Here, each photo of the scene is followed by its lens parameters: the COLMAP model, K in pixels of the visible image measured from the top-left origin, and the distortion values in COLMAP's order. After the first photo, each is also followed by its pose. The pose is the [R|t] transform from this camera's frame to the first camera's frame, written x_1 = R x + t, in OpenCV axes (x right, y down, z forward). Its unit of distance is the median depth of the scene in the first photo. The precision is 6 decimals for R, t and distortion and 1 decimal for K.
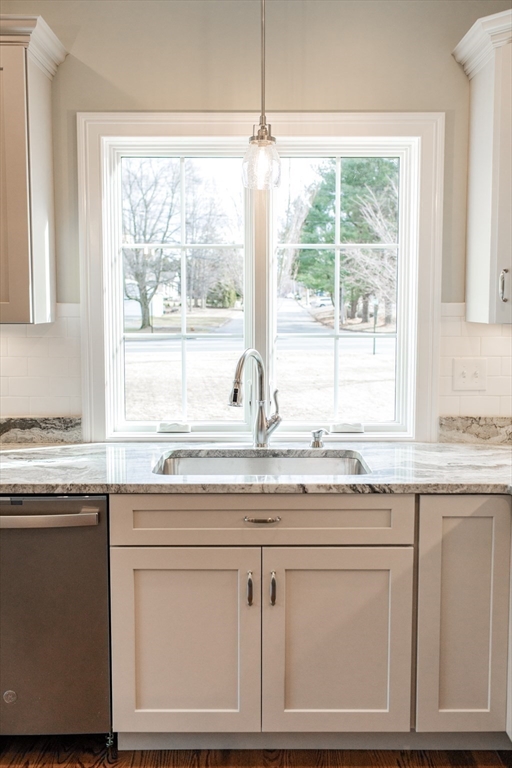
lens RADIAL K [[754.5, 0, 258.7], [0, 754.5, 359.1], [0, 0, 1]] dist [0.003927, 0.000333]
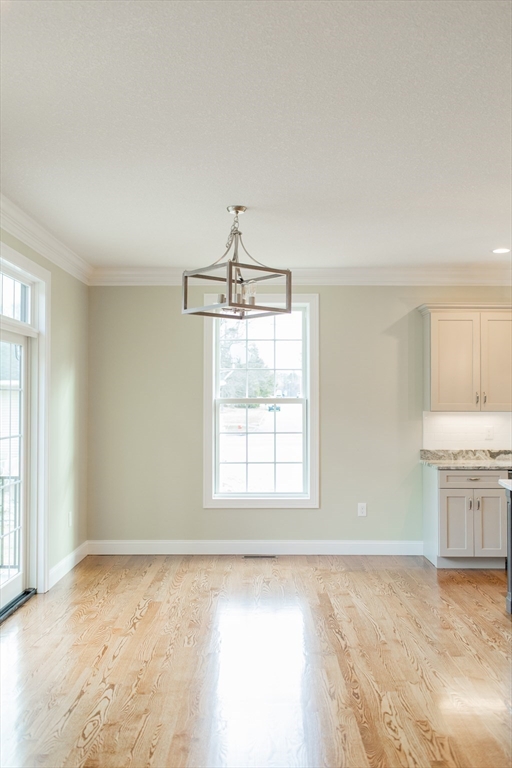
lens RADIAL K [[716.9, 0, 256.0], [0, 716.9, 384.0], [0, 0, 1]] dist [-0.001523, 0.000969]
pose [[0.999958, -0.002608, -0.008804, -1.148766], [0.001713, 0.994972, -0.100135, 0.099319], [0.009021, 0.100116, 0.994935, -1.439603]]
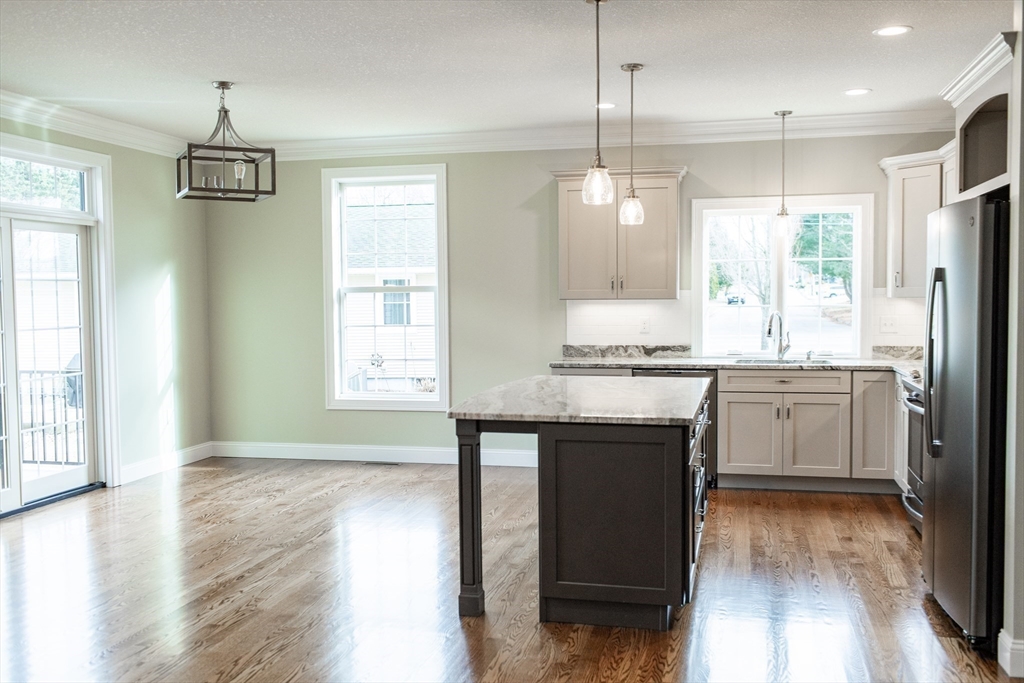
lens RADIAL K [[951.6, 0, 539.0], [0, 951.6, 344.5], [0, 0, 1]] dist [-0.037198, 0.003003]
pose [[0.976588, 0.000919, -0.215117, -0.084126], [-0.005478, 0.999773, -0.020598, 0.133786], [0.215050, 0.021294, 0.976371, -1.678842]]
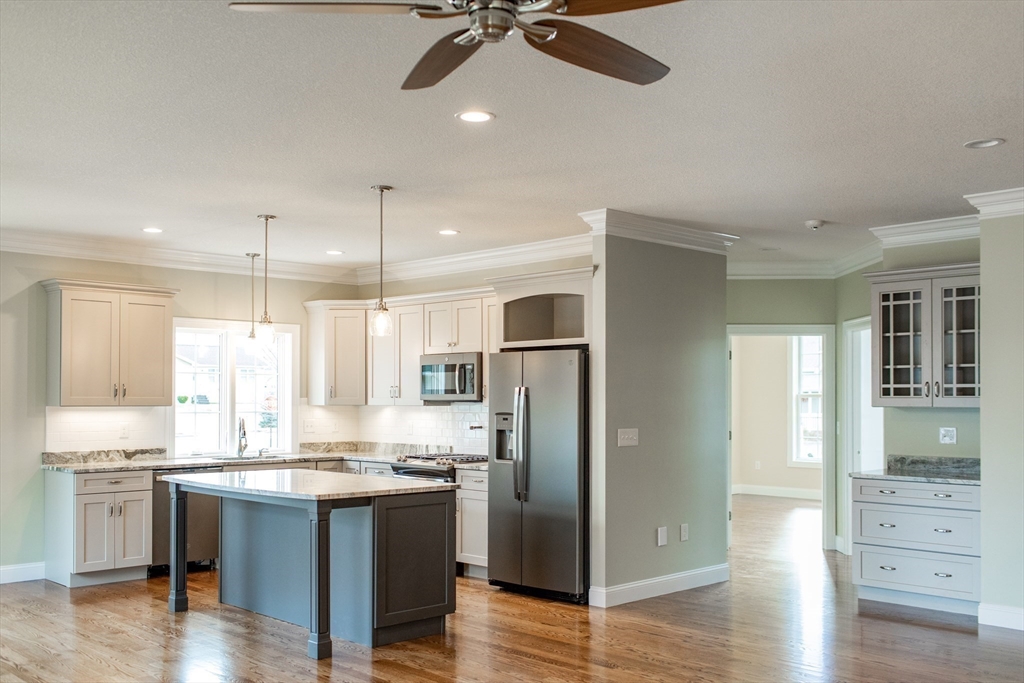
lens RADIAL K [[955.9, 0, 508.9], [0, 955.9, 390.2], [0, 0, 1]] dist [-0.001523, 0.000969]
pose [[0.711497, 0.005056, 0.702671, -1.575622], [0.054718, 0.996539, -0.062575, 0.144175], [-0.700555, 0.082971, 0.708758, -1.845507]]
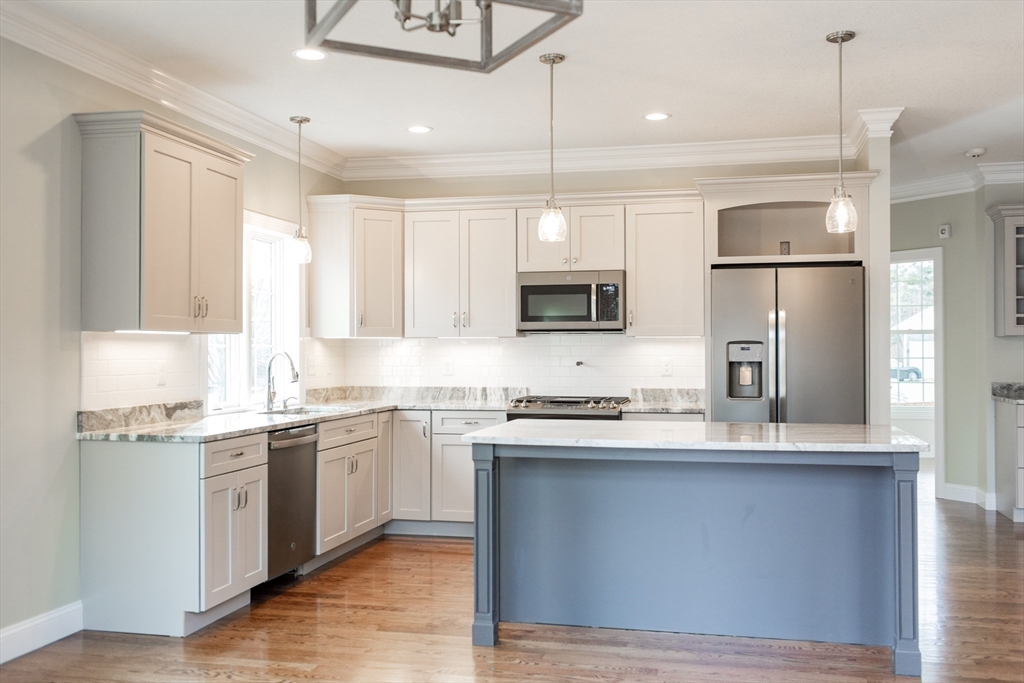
lens RADIAL K [[943.4, 0, 512.0], [0, 943.4, 341.5], [0, 0, 1]] dist [-0.000431, 0.001060]
pose [[0.241678, 0.005196, 0.970343, -1.940460], [0.077623, 0.996678, -0.024670, 0.057423], [-0.967247, 0.081283, 0.240472, -0.043854]]
